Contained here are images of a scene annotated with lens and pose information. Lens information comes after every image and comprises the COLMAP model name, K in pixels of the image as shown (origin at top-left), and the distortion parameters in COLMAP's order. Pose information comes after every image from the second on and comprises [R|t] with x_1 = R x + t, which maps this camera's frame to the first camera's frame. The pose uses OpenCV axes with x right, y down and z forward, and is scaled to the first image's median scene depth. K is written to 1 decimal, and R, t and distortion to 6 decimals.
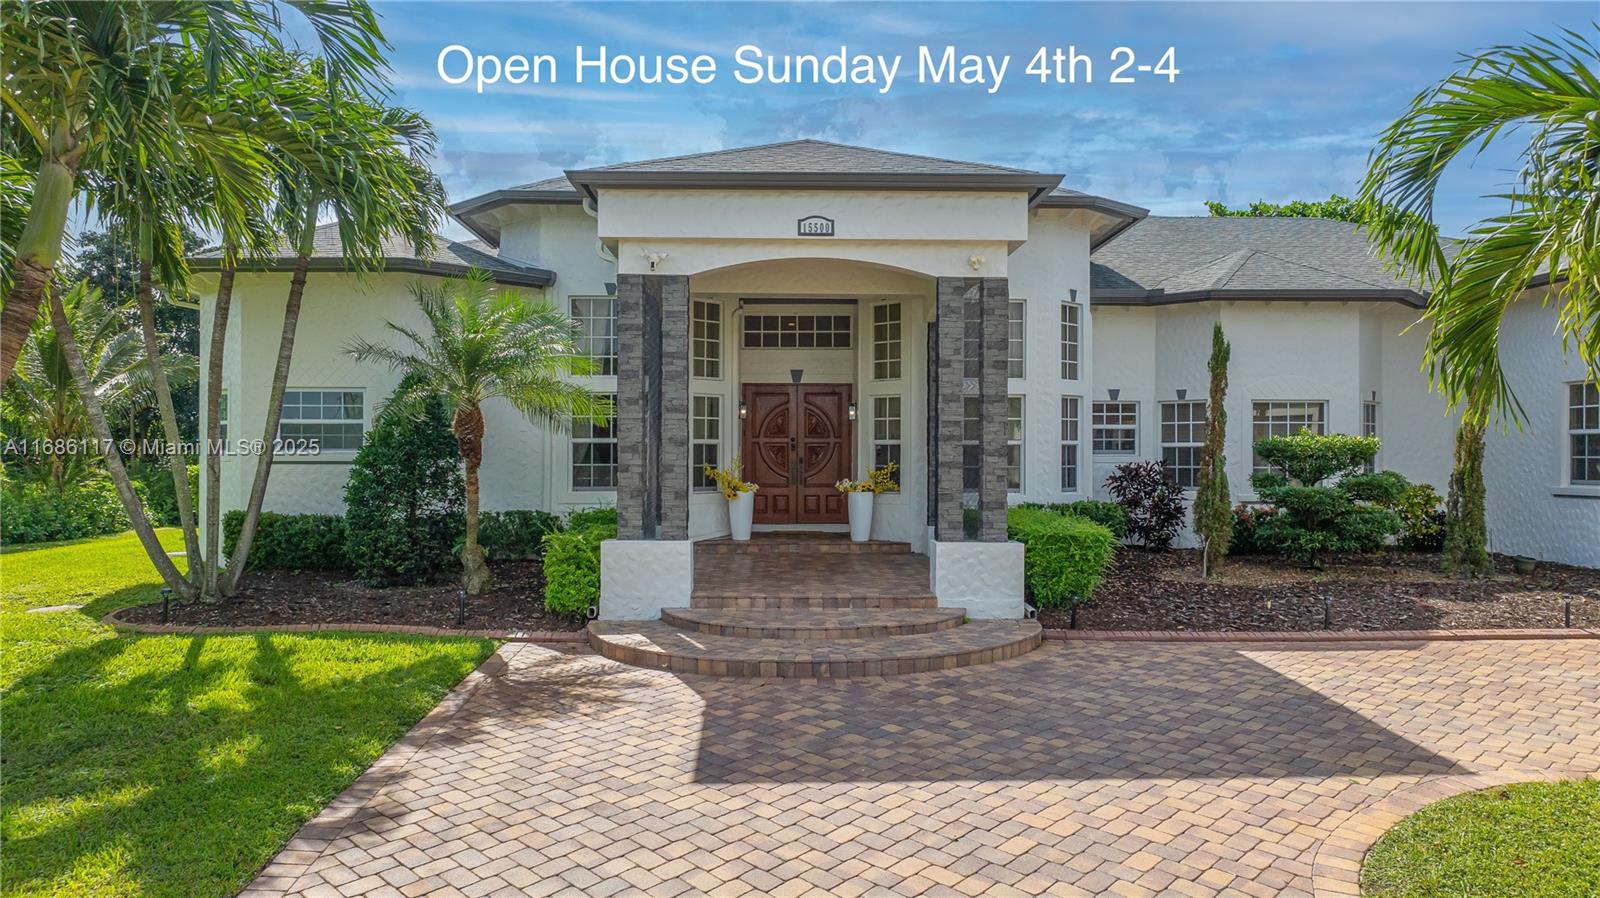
lens RADIAL K [[1073.9, 0, 800.0], [0, 1073.9, 449.0], [0, 0, 1]] dist [-0.009708, -0.003321]
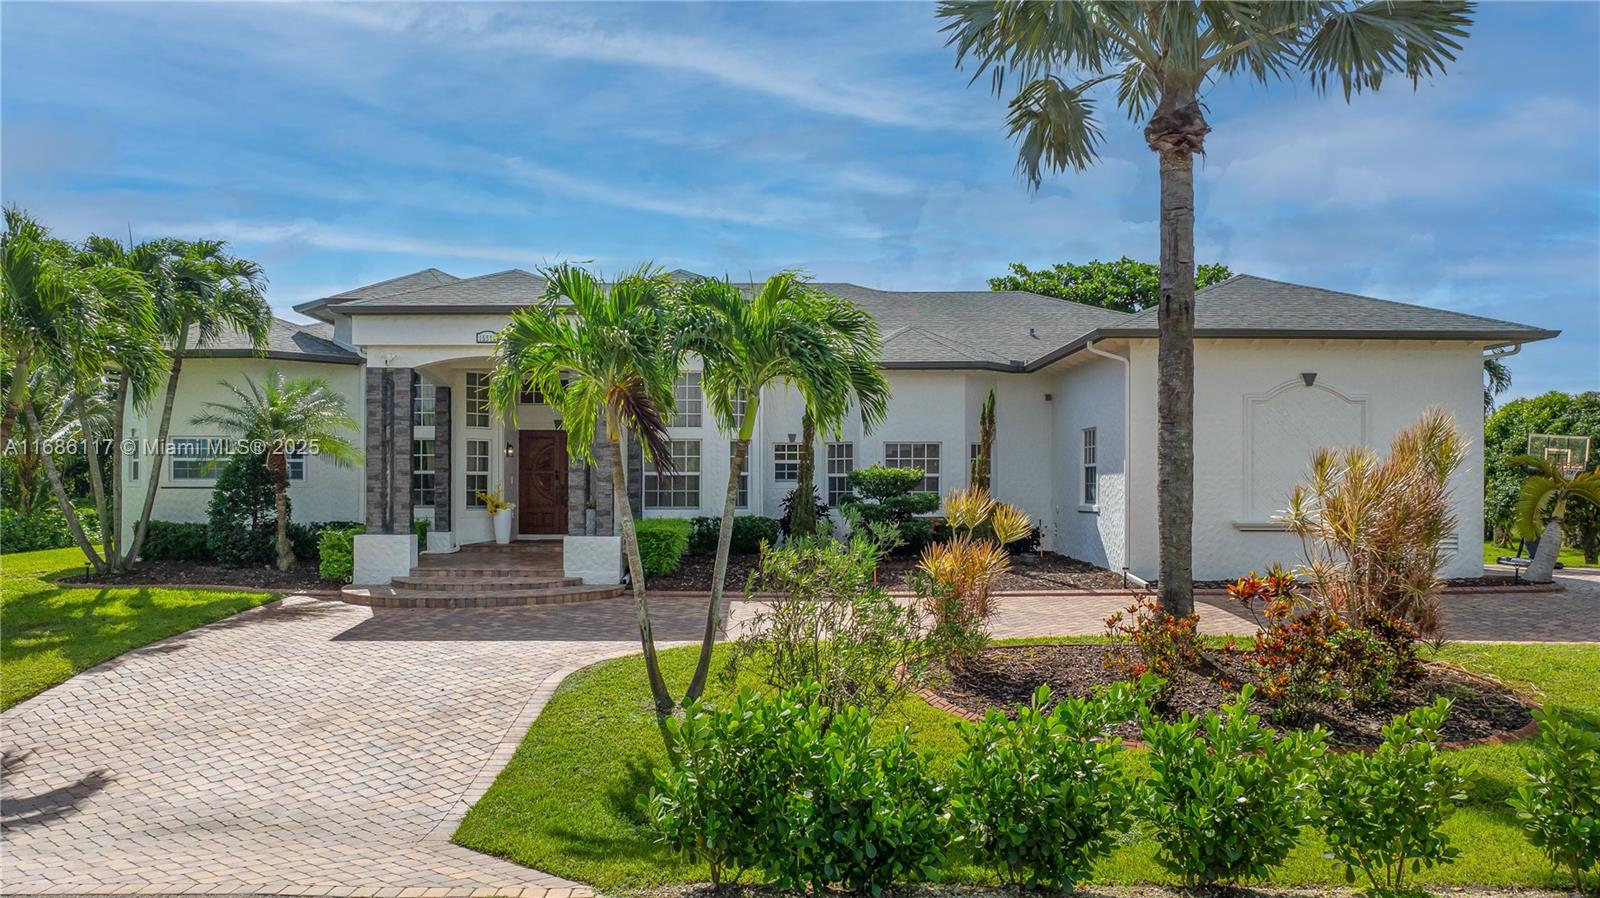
lens RADIAL K [[1161.1, 0, 799.0], [0, 1161.1, 484.6], [0, 0, 1]] dist [-0.036710, 0.002524]
pose [[0.999909, -0.001476, -0.013432, 0.439069], [0.001490, 0.999998, 0.001054, 0.008621], [0.013431, -0.001074, 0.999909, -0.625457]]
